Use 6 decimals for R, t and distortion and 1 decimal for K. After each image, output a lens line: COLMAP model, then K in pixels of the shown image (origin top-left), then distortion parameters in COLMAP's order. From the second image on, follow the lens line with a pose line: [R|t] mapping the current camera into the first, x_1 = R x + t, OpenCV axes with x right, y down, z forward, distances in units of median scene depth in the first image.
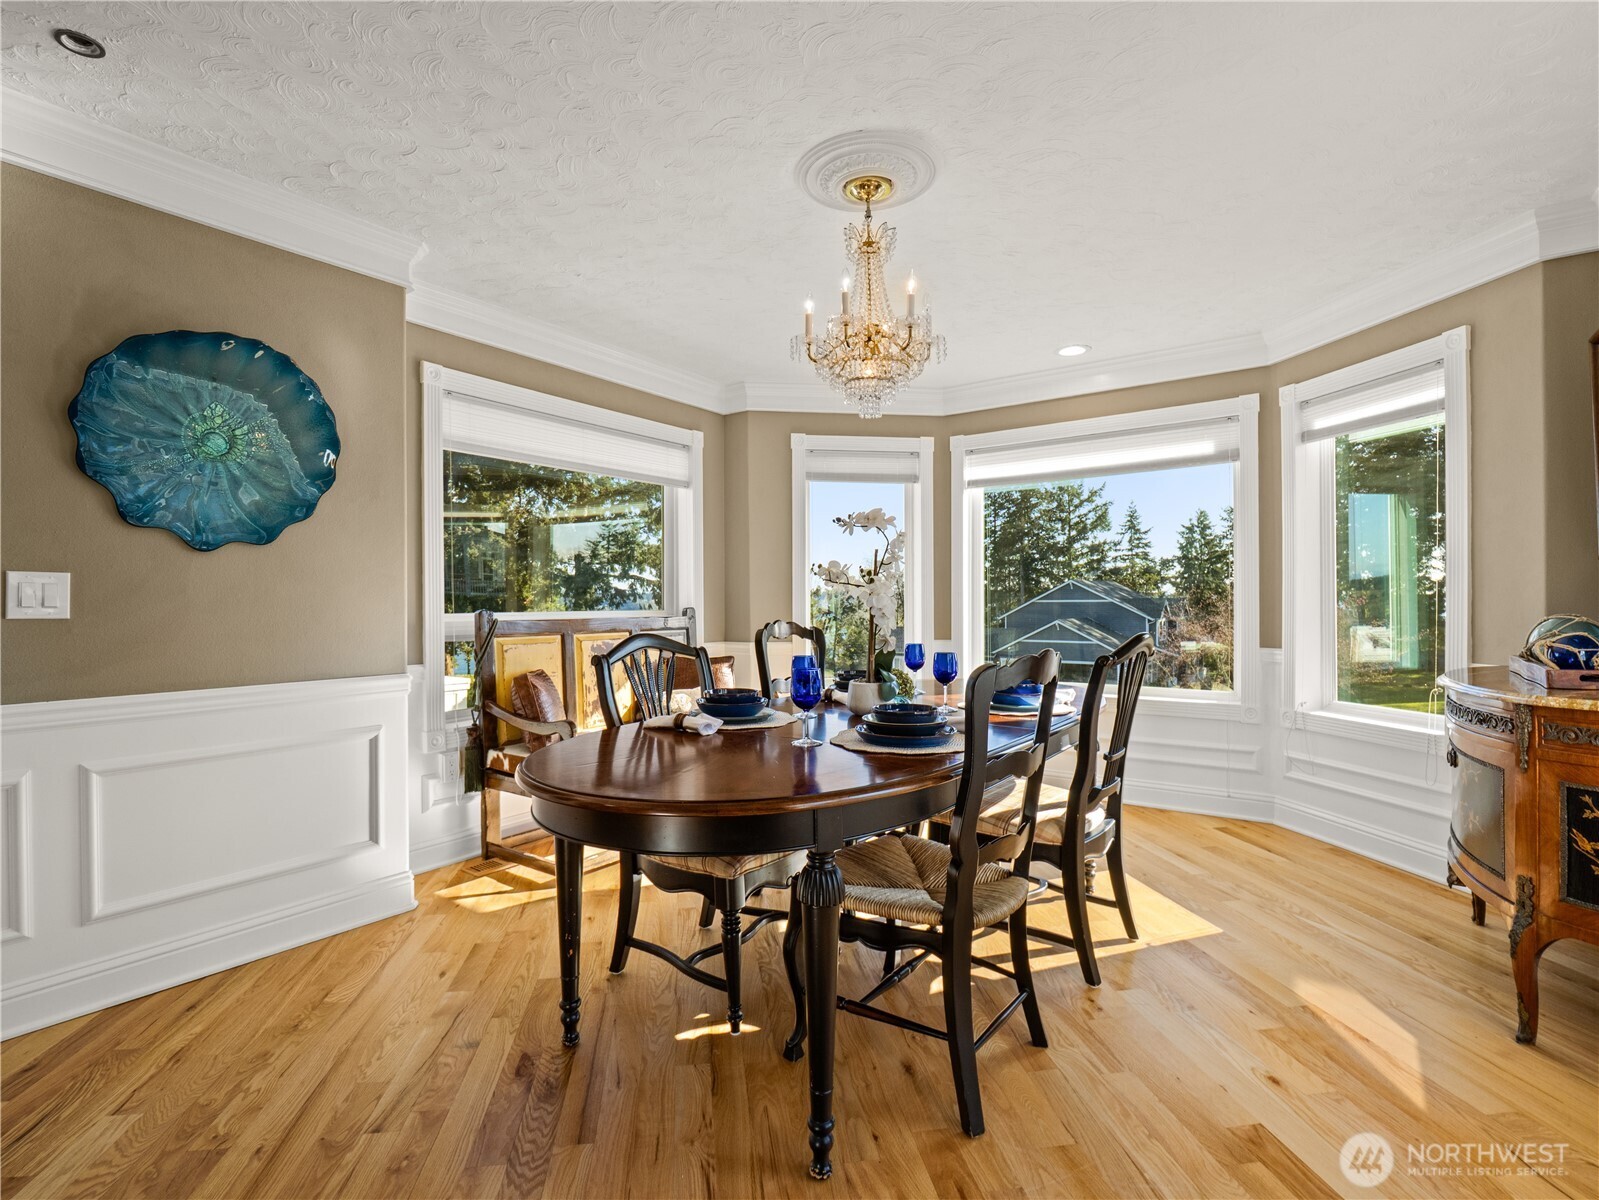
lens RADIAL K [[774.6, 0, 796.9], [0, 774.6, 611.0], [0, 0, 1]] dist [-0.015284, -0.001269]
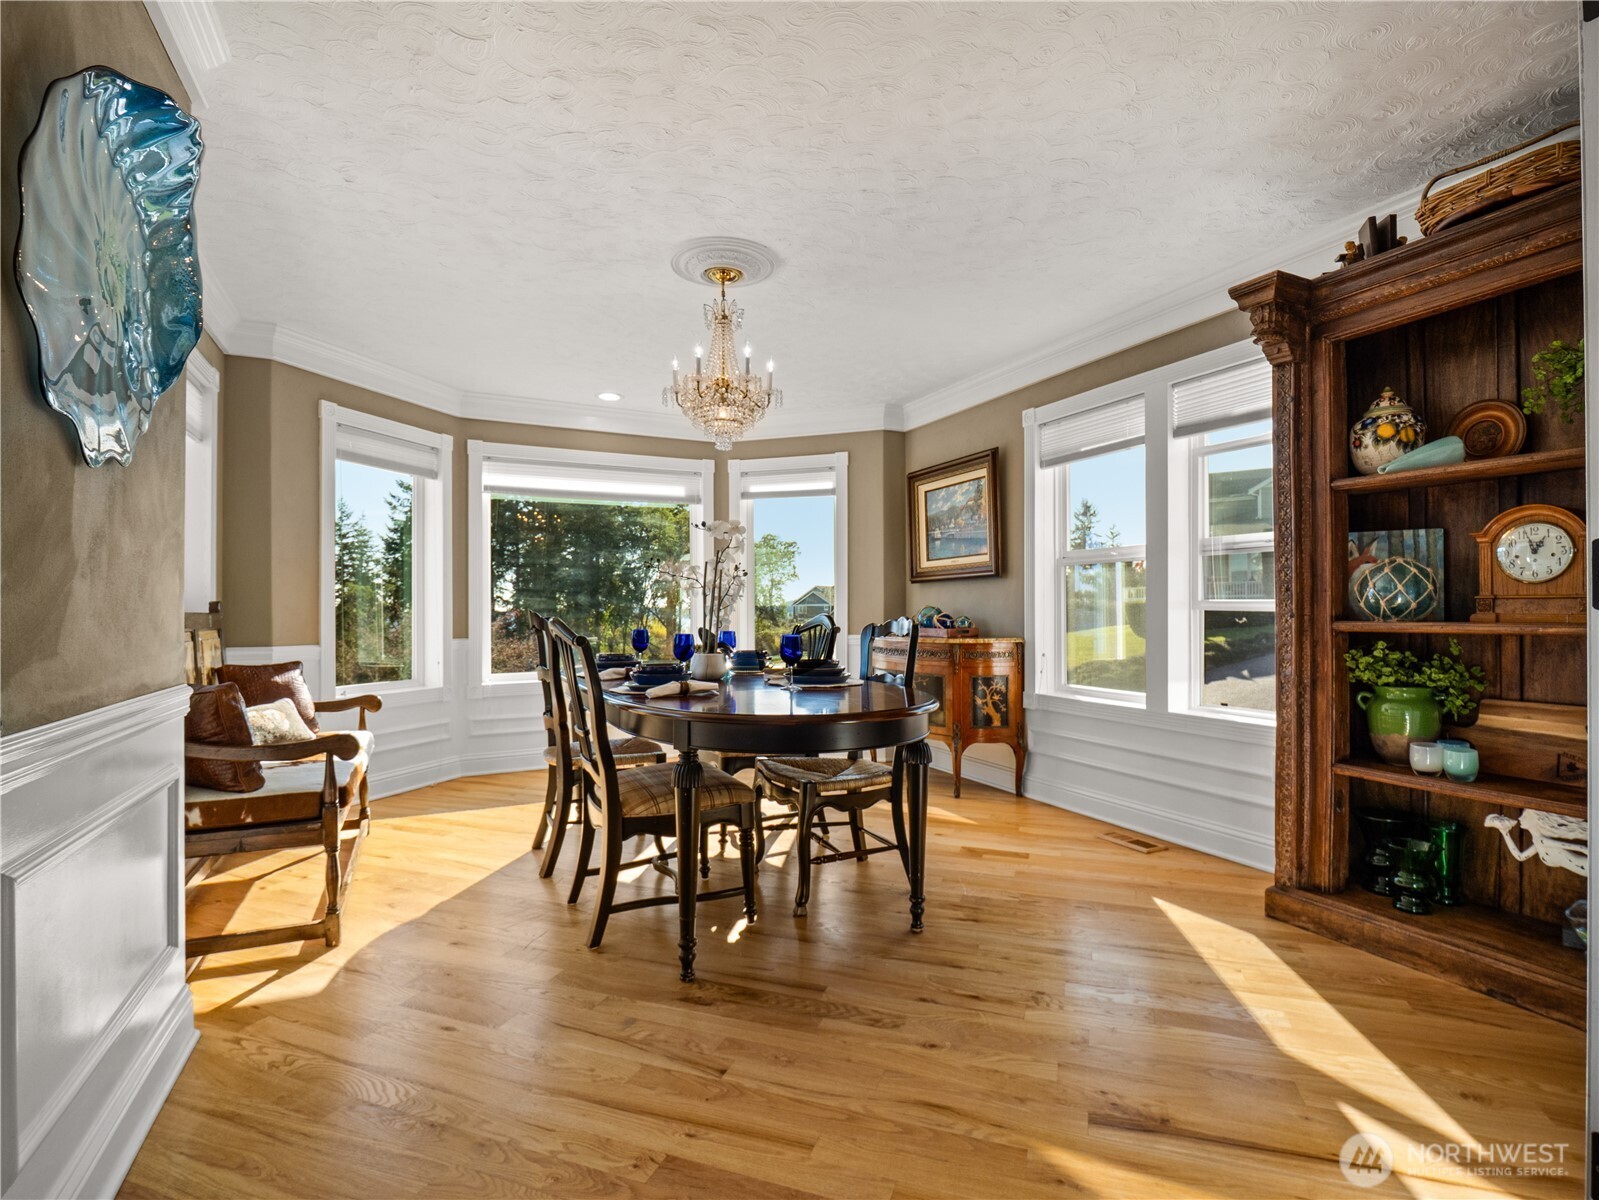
lens RADIAL K [[774.6, 0, 796.9], [0, 774.6, 611.0], [0, 0, 1]] dist [-0.015284, -0.001269]
pose [[0.473012, 0.007957, 0.881020, -0.589441], [0.012383, 0.999800, -0.015679, 0.027297], [-0.880969, 0.018326, 0.472819, 0.163494]]
